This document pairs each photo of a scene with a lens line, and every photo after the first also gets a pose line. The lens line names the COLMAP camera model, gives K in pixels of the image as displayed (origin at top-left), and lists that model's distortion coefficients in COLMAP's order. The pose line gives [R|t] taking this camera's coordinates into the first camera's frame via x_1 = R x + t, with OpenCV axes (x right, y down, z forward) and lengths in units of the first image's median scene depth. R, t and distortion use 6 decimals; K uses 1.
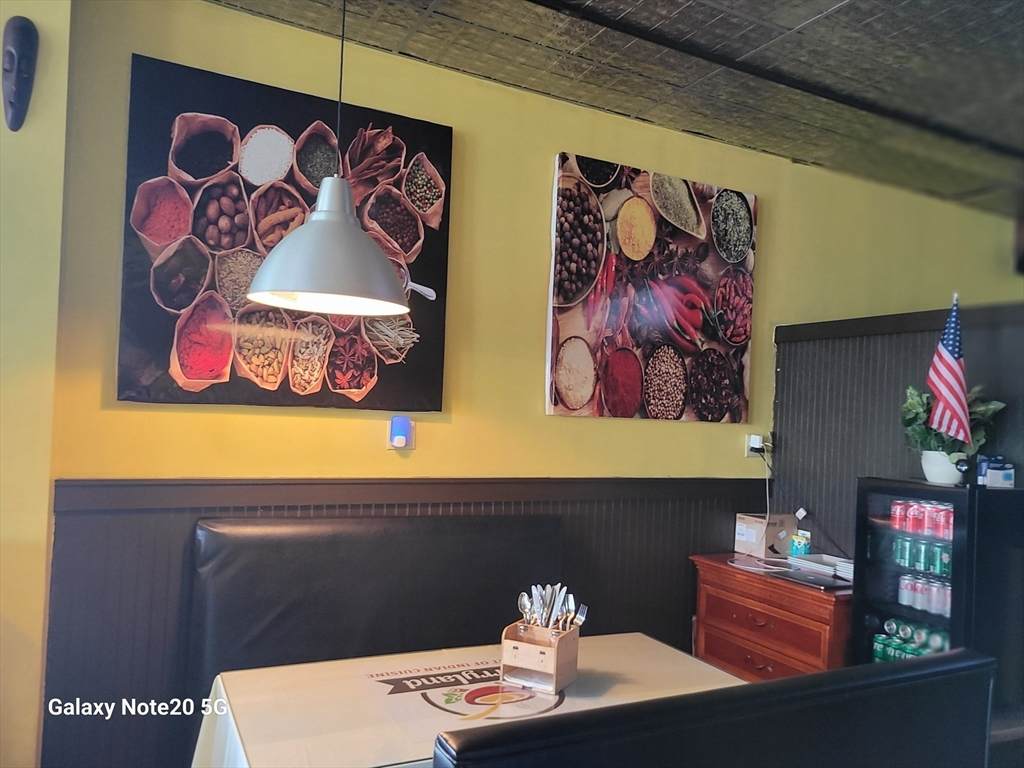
lens RADIAL K [[772.8, 0, 522.7], [0, 772.8, 396.6], [0, 0, 1]] dist [0.045369, -0.001797]
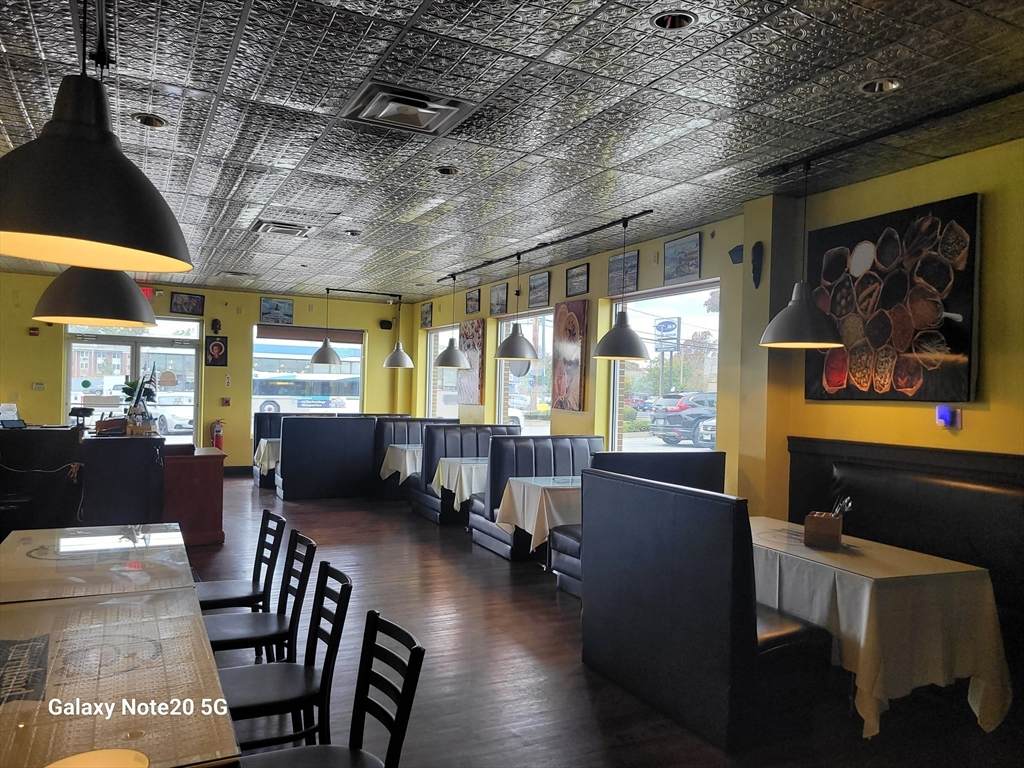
lens RADIAL K [[772.8, 0, 511.9], [0, 772.8, 385.0], [0, 0, 1]] dist [0.045369, -0.001797]
pose [[-0.027082, -0.057027, -0.998005, 1.200592], [-0.006477, 0.998361, -0.056871, 0.068417], [0.999612, 0.004924, -0.027407, 0.214045]]
